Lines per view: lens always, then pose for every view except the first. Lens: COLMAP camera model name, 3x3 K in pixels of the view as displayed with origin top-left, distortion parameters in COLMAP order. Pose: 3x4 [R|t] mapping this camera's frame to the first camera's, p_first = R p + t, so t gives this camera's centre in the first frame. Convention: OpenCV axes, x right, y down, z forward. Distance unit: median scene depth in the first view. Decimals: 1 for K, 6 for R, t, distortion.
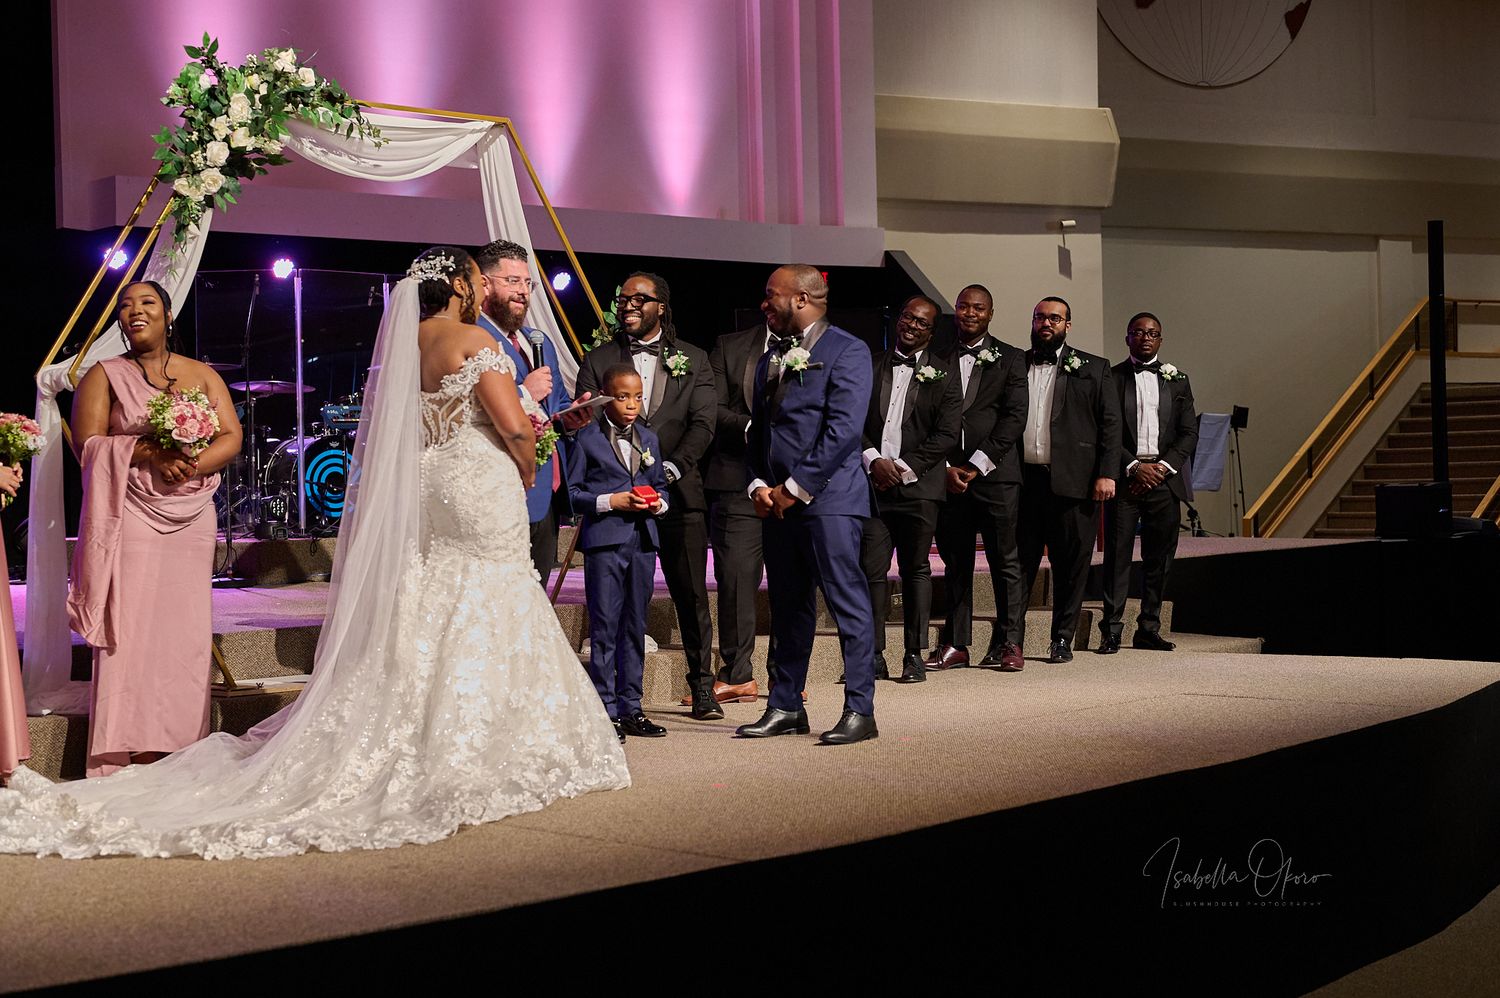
lens RADIAL K [[2381.3, 0, 750.0], [0, 2381.3, 499.0], [0, 0, 1]] dist [-0.025469, -0.055933]
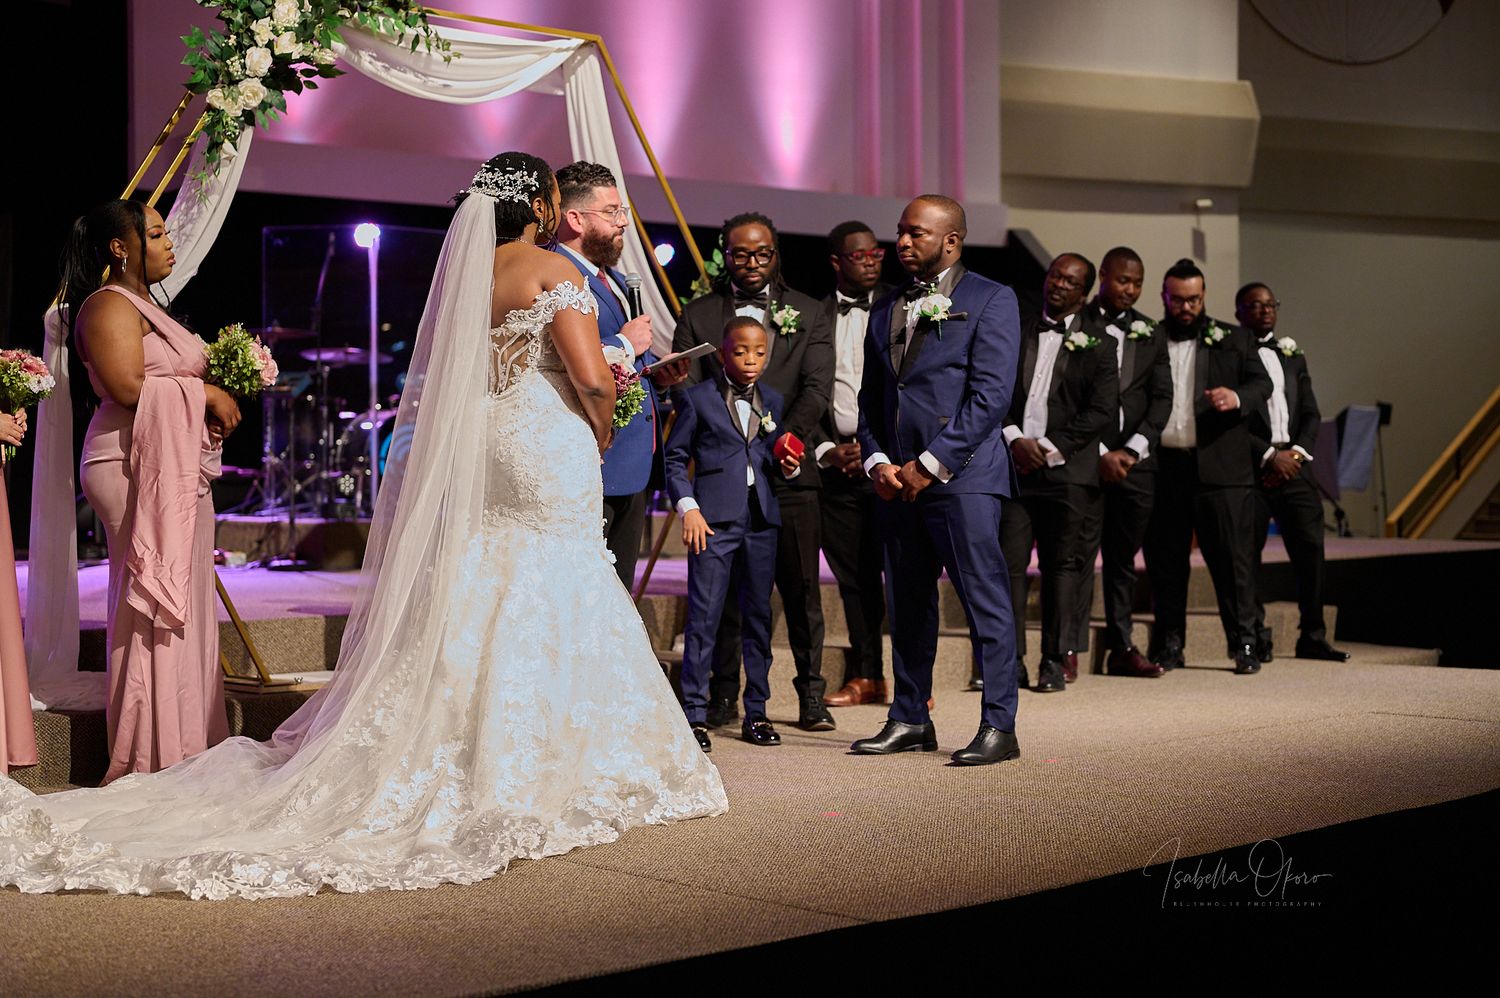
lens RADIAL K [[2381.3, 0, 750.0], [0, 2381.3, 499.0], [0, 0, 1]] dist [-0.025469, -0.055933]
pose [[0.998923, 0.017160, -0.043116, -0.006794], [-0.017180, 0.999852, -0.000095, 0.009899], [0.043108, 0.000836, 0.999070, 0.149426]]
